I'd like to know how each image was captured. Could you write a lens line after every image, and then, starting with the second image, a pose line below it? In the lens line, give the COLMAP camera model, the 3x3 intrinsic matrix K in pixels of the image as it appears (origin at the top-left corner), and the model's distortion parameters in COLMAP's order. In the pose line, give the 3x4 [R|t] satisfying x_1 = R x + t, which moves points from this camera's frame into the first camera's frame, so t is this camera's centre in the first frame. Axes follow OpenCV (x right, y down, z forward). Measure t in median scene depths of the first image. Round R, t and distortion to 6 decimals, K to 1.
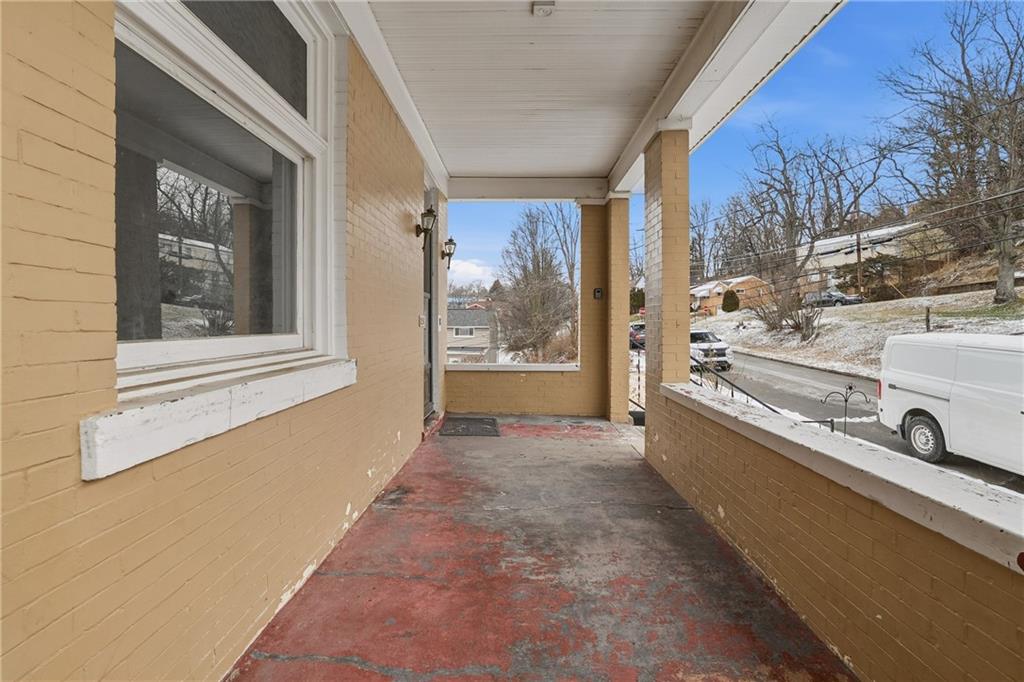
lens RADIAL K [[508.2, 0, 512.7], [0, 508.2, 331.2], [0, 0, 1]] dist [-0.064876, 0.037449]
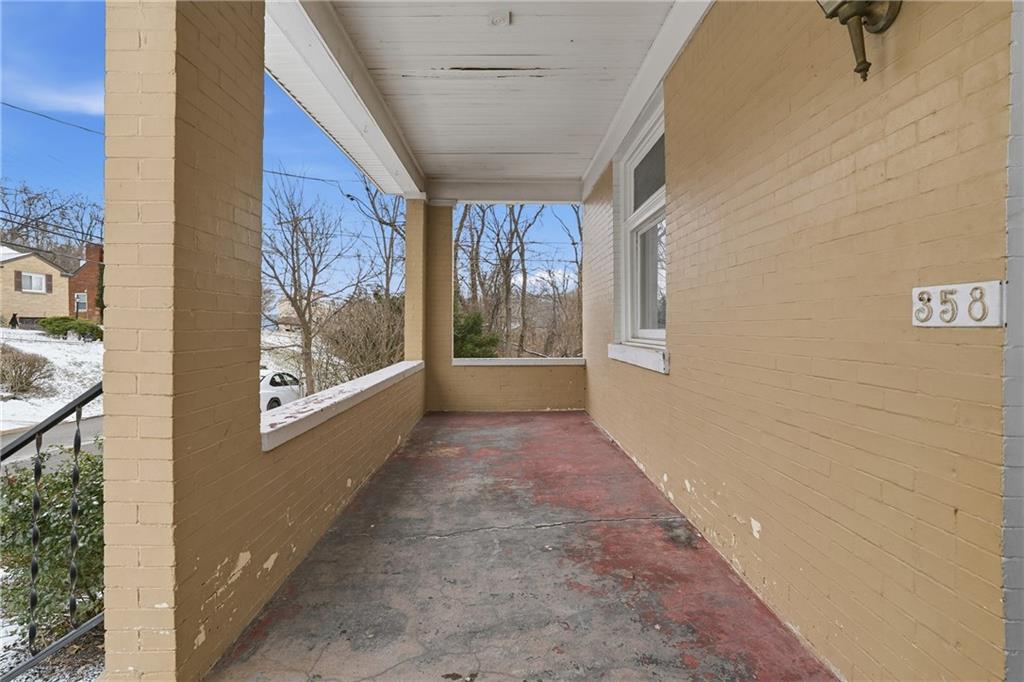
lens RADIAL K [[508.2, 0, 512.7], [0, 508.2, 331.2], [0, 0, 1]] dist [-0.064876, 0.037449]
pose [[-0.999550, 0.000450, -0.029987, 0.063919], [-0.000299, 0.999688, 0.024980, -0.020650], [0.029989, 0.024978, -0.999238, 1.974187]]
